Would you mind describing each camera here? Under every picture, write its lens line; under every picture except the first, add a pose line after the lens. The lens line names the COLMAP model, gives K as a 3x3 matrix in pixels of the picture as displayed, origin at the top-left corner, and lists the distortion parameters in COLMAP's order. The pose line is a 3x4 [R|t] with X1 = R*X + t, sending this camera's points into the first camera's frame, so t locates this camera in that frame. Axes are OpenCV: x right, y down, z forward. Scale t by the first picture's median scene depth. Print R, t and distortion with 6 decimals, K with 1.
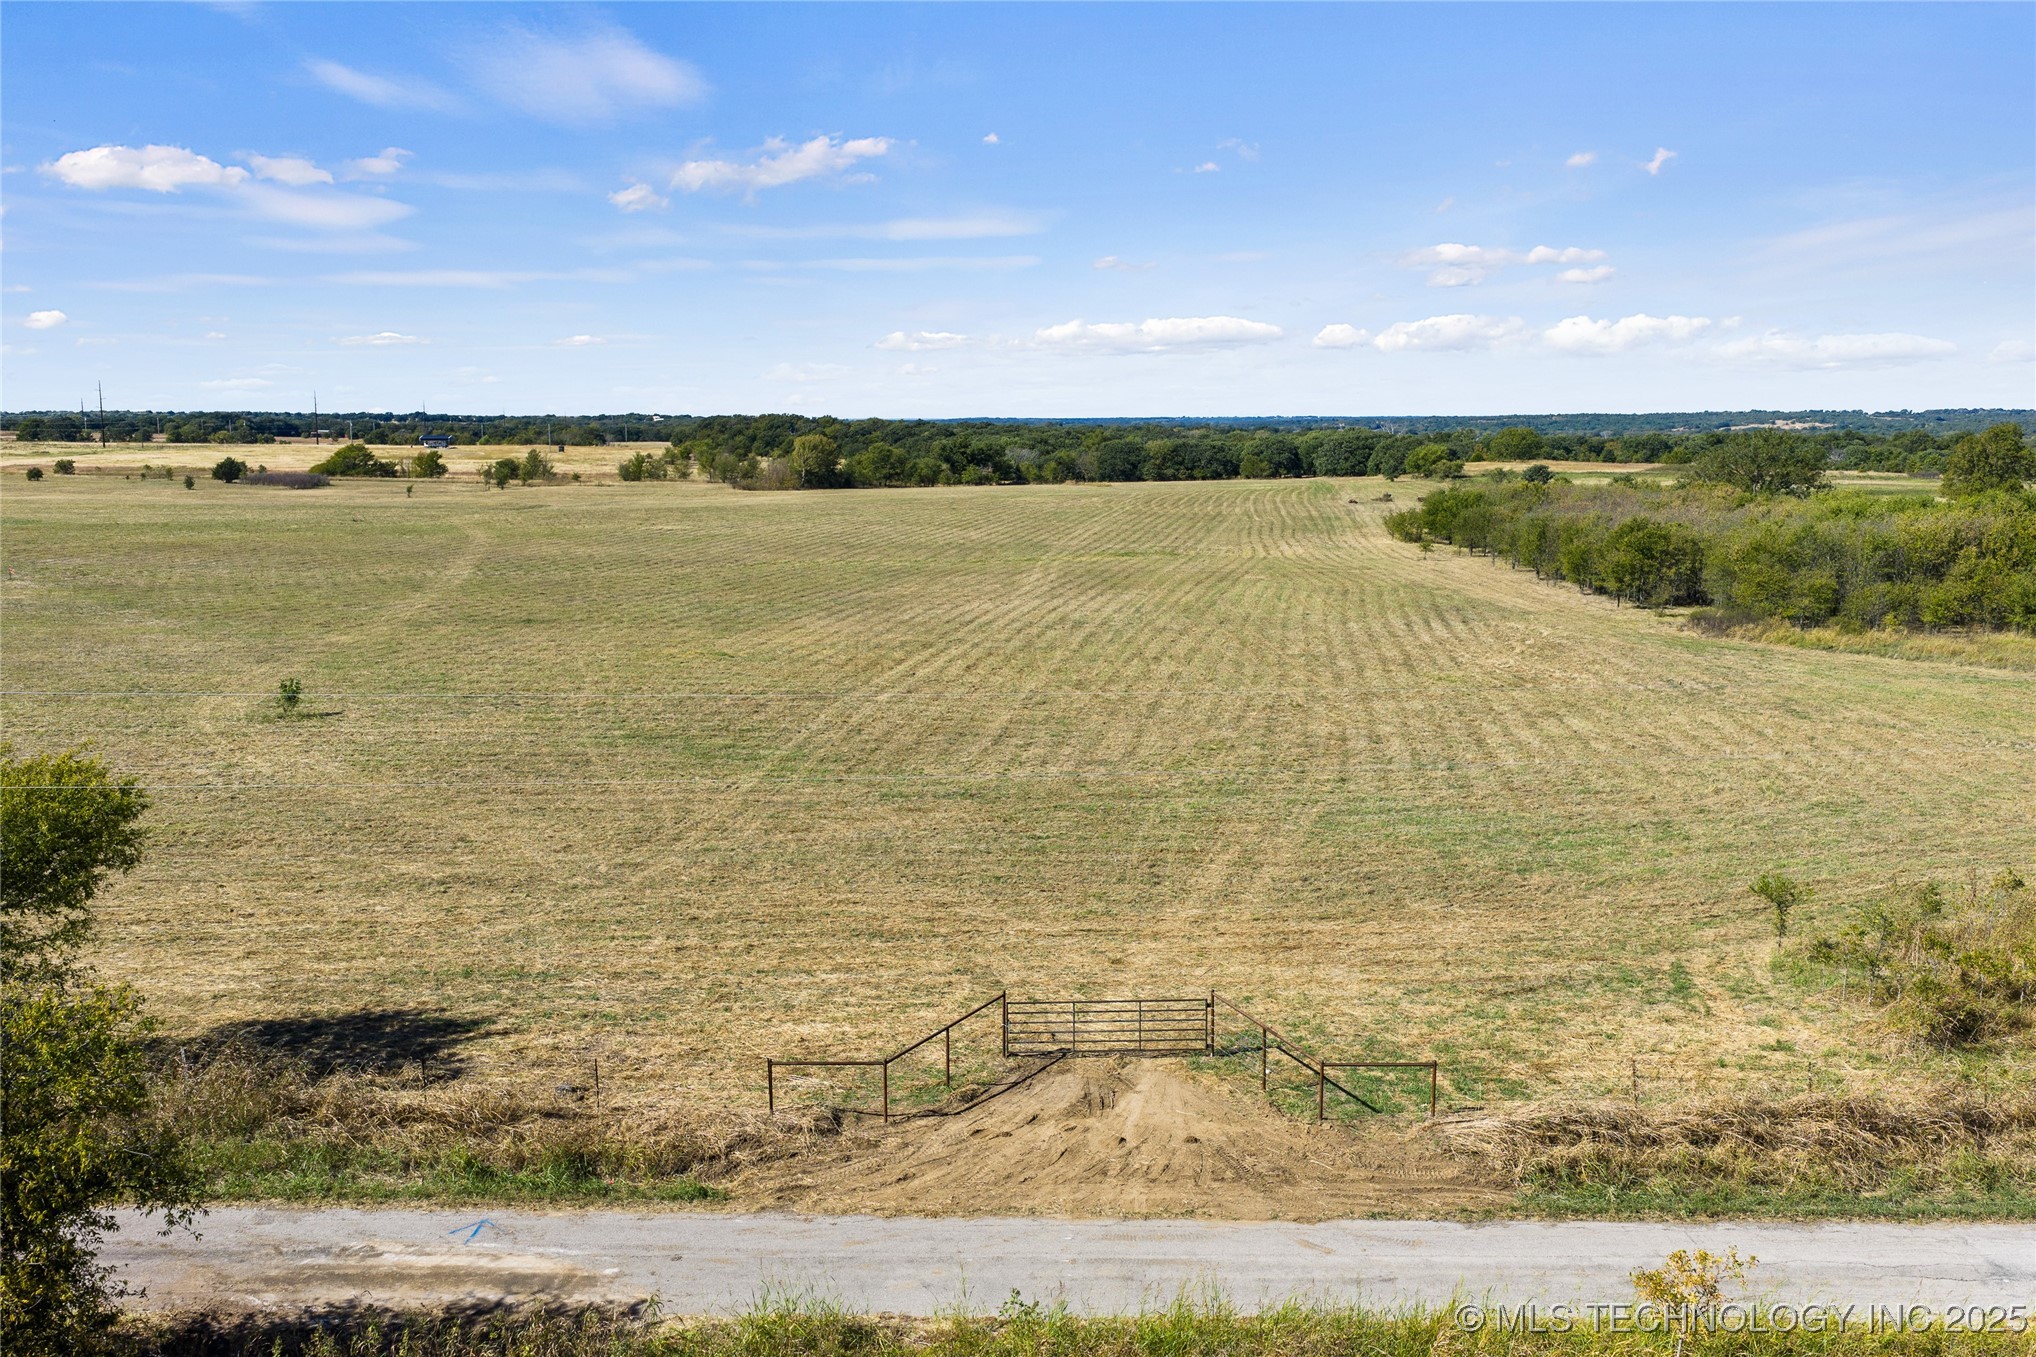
lens RADIAL K [[1638.0, 0, 1020.3], [0, 1638.0, 680.3], [0, 0, 1]] dist [0.015583, -0.023813]
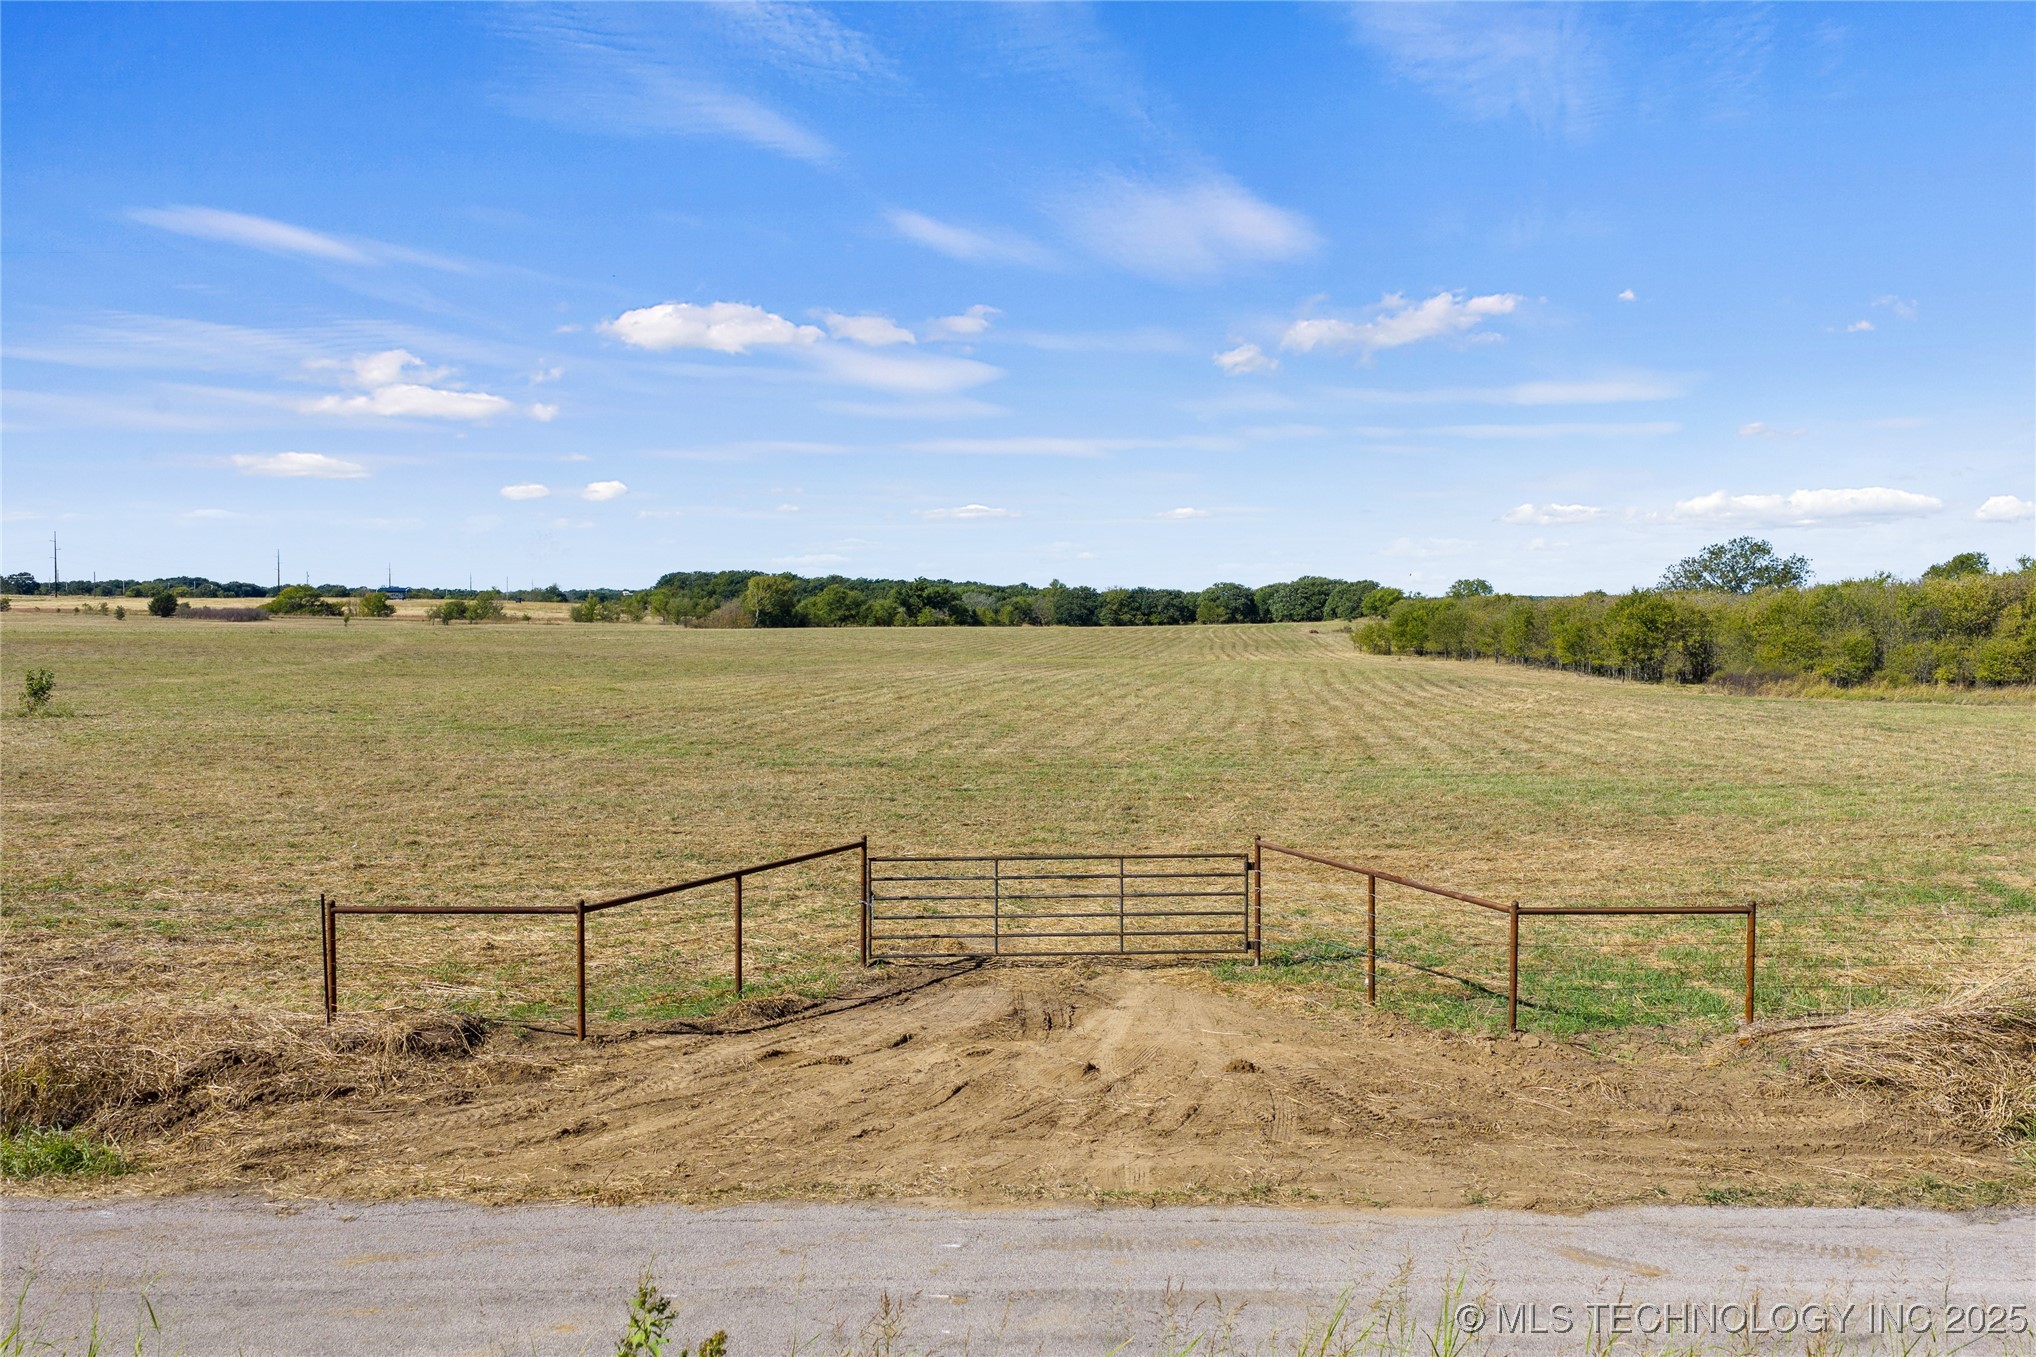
lens RADIAL K [[1638.0, 0, 1017.1], [0, 1638.0, 676.5], [0, 0, 1]] dist [0.015583, -0.023813]
pose [[0.999704, 0.003902, 0.024031, 0.030208], [-0.001576, 0.995373, -0.096076, 0.215442], [-0.024295, 0.096010, 0.995084, 0.535254]]
